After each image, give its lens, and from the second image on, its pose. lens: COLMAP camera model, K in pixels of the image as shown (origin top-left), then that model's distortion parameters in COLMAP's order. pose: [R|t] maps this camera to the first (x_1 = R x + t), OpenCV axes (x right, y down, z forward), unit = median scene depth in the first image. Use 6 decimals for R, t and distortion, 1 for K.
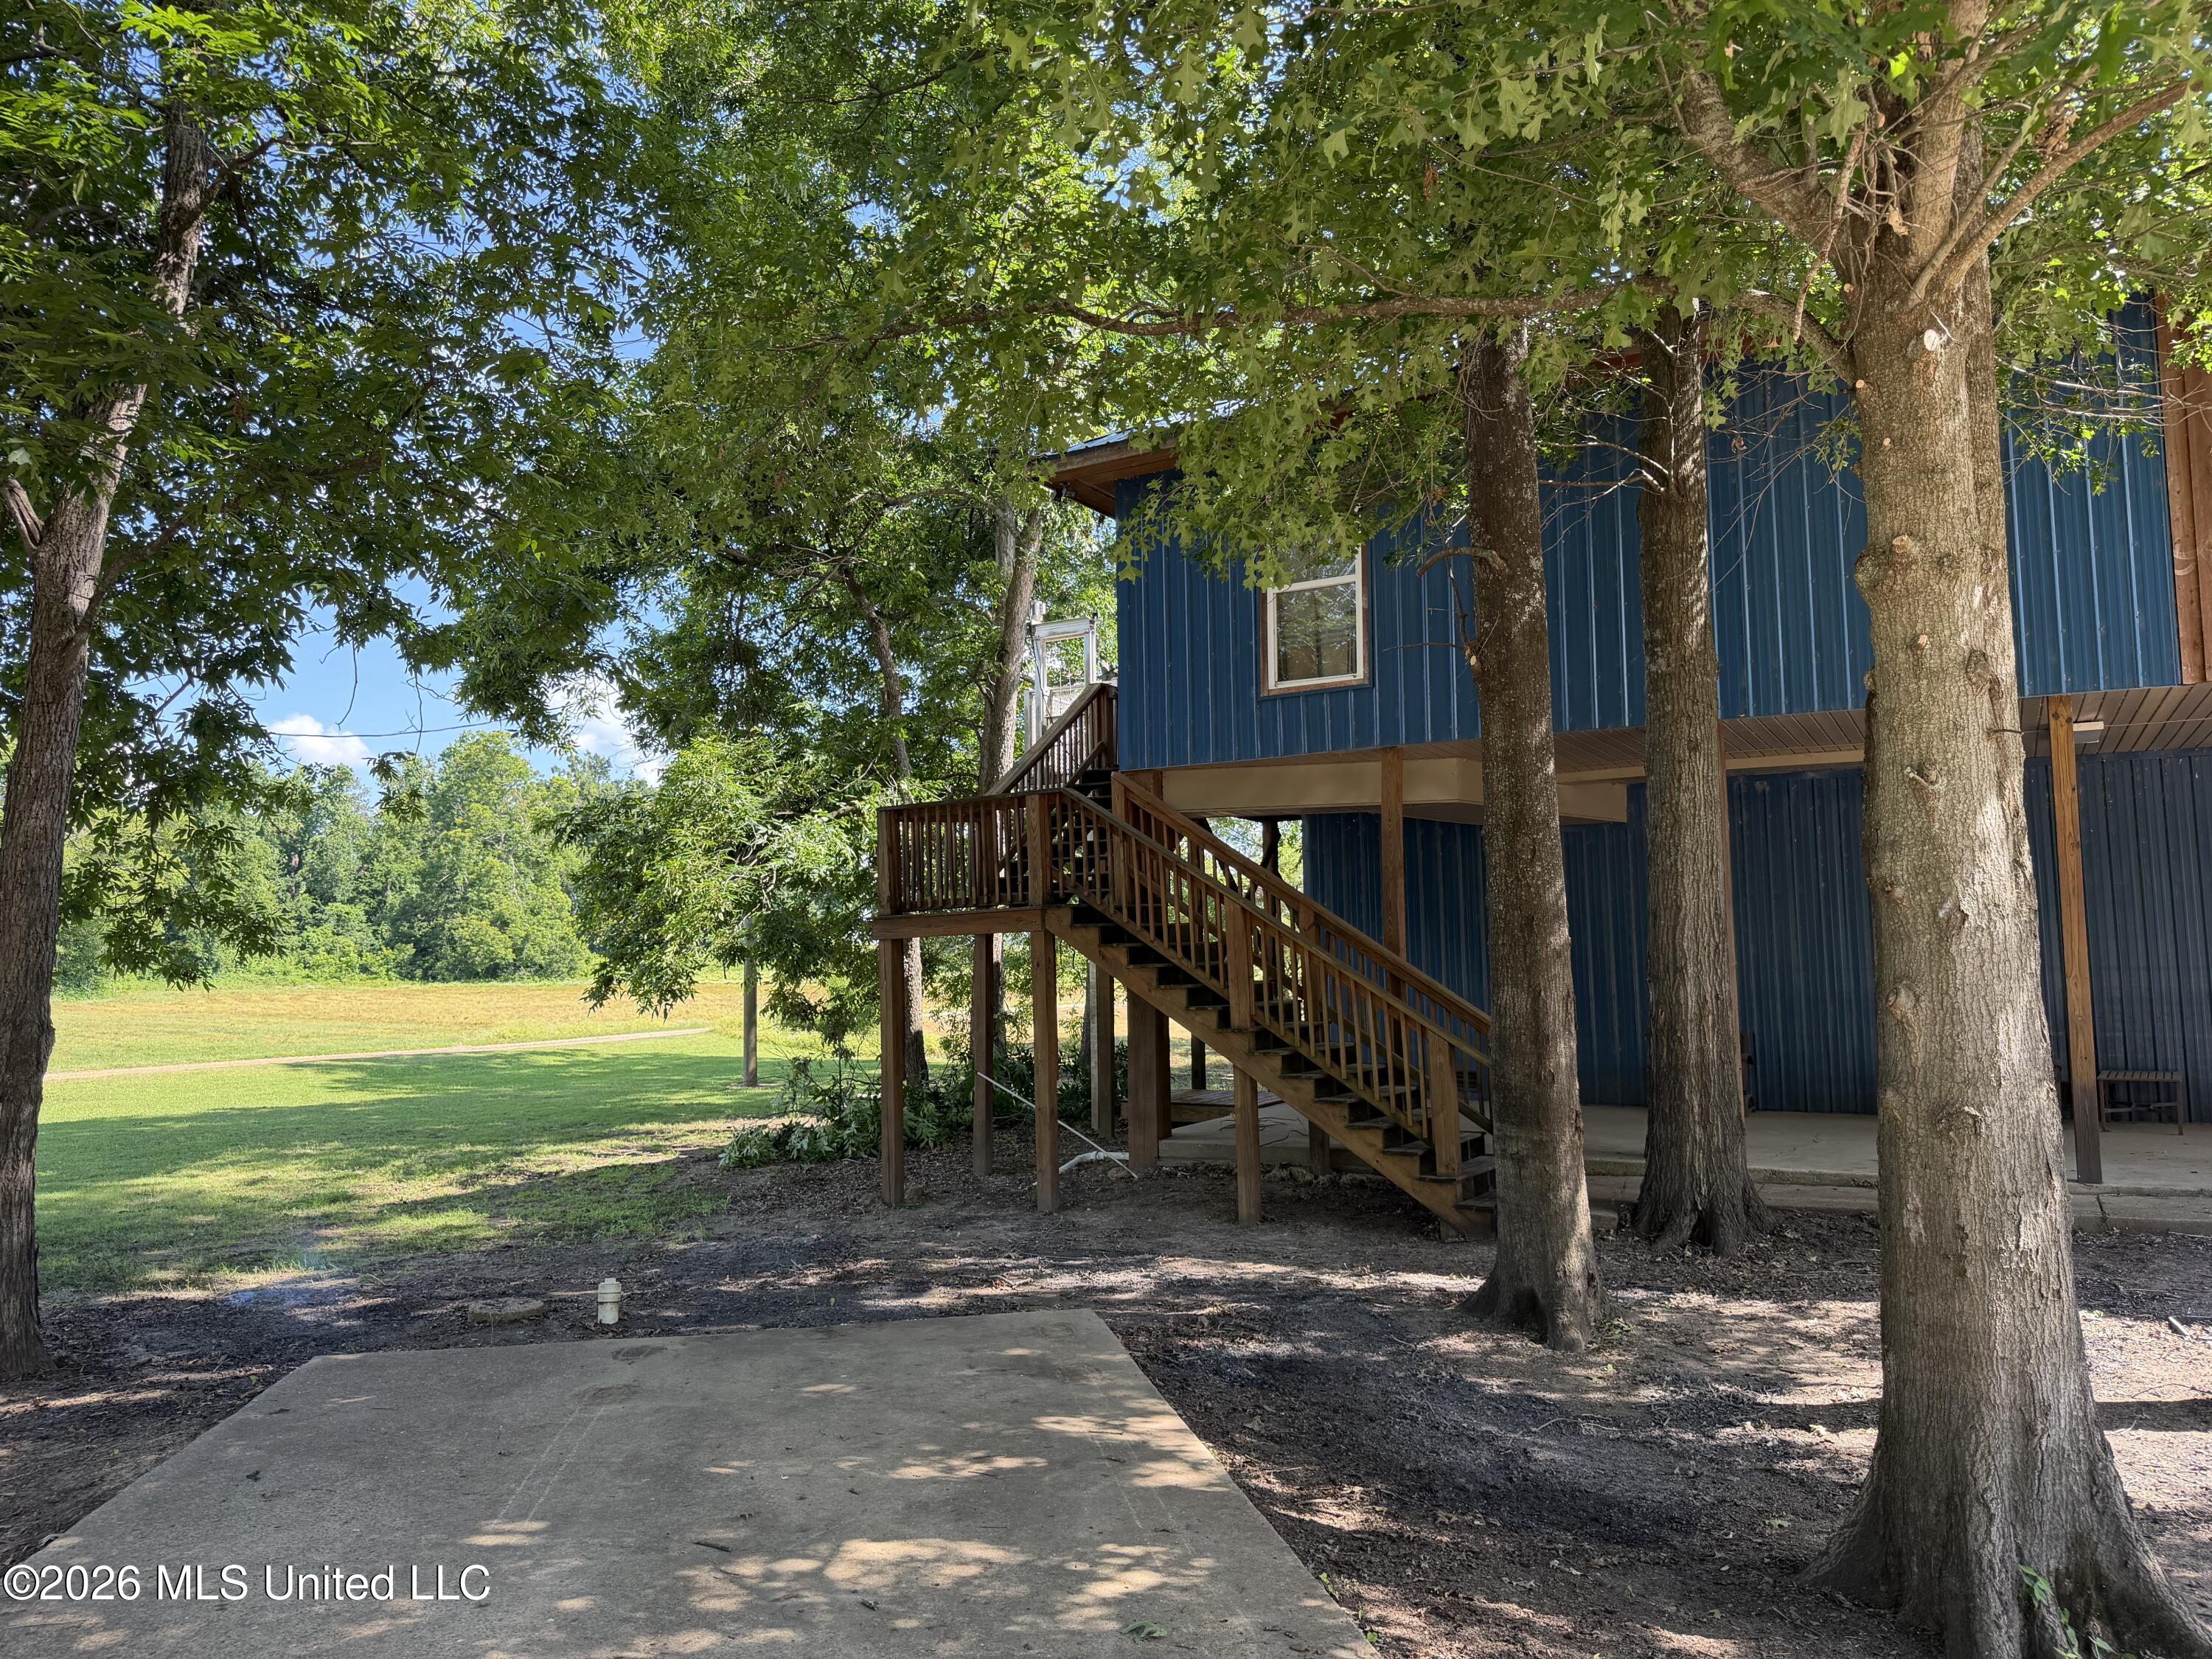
lens RADIAL K [[1531.3, 0, 1107.3], [0, 1531.3, 796.0], [0, 0, 1]] dist [-0.002226, -0.000694]
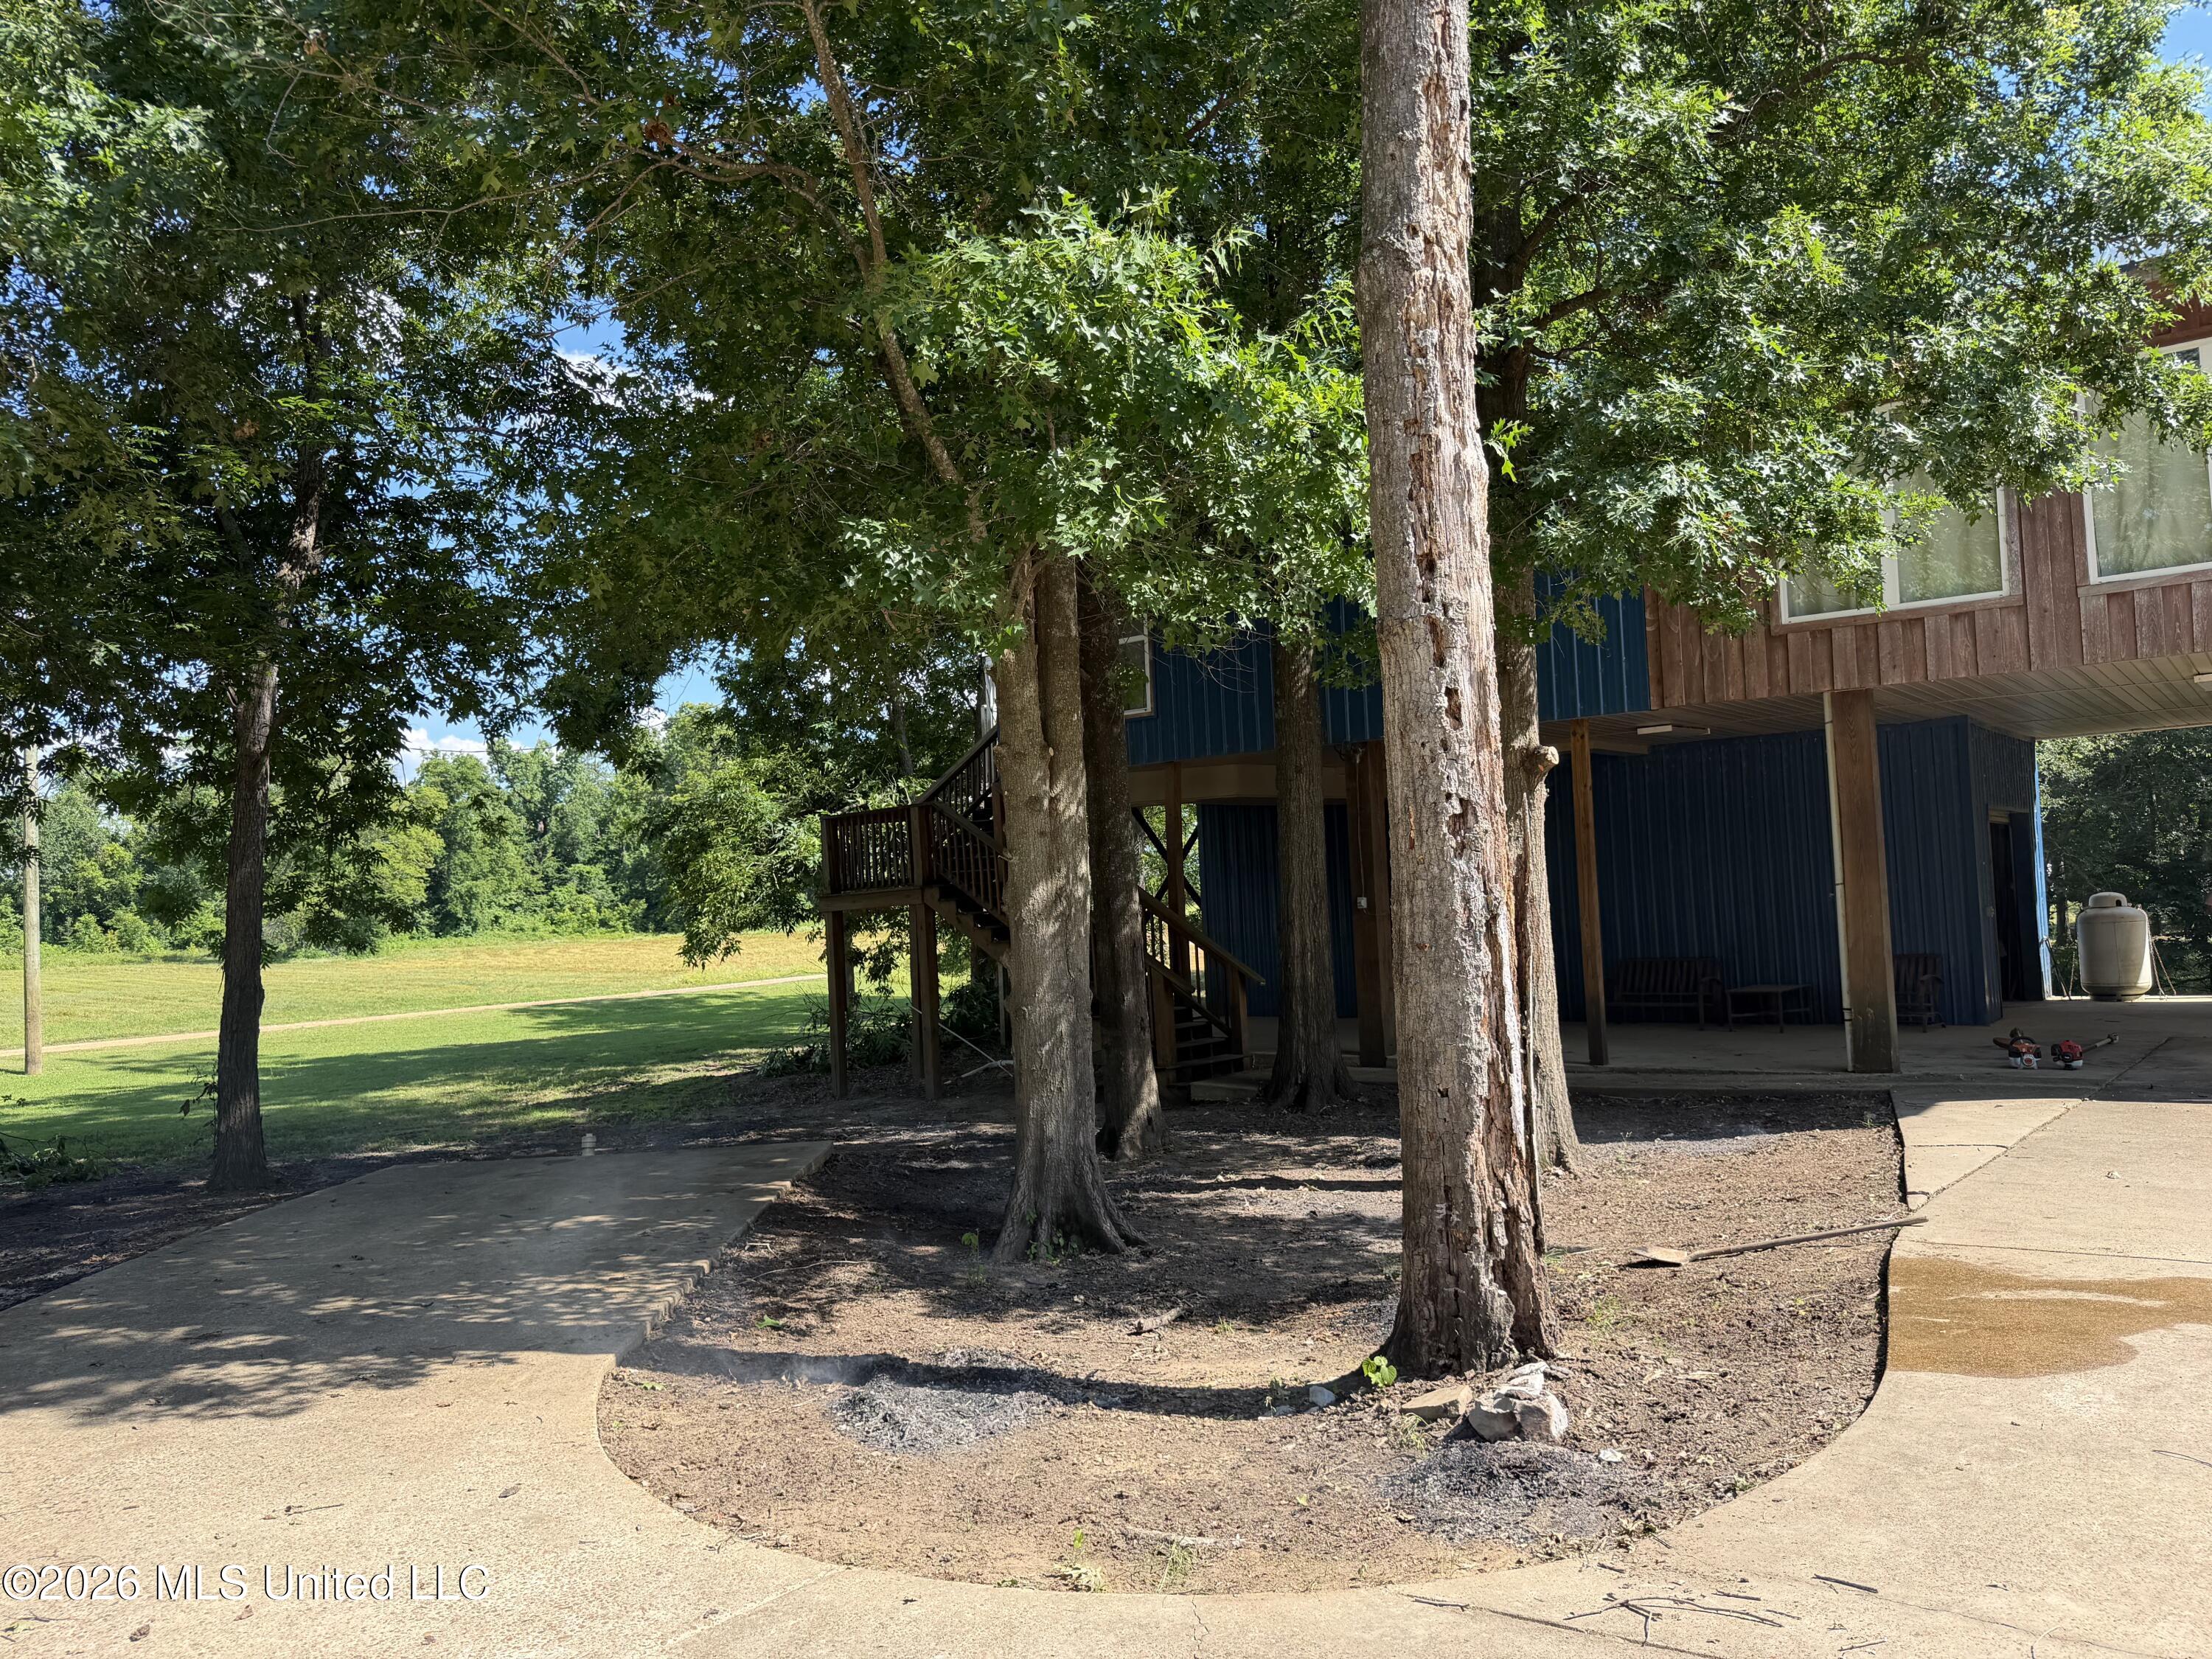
lens RADIAL K [[1556.5, 0, 1106.0], [0, 1556.5, 829.5], [0, 0, 1]] dist [0.000616, 0.000293]
pose [[0.987990, -0.027039, -0.152132, 0.110065], [0.036430, 0.997576, 0.059281, -0.019002], [0.150161, -0.064112, 0.986581, -0.121492]]
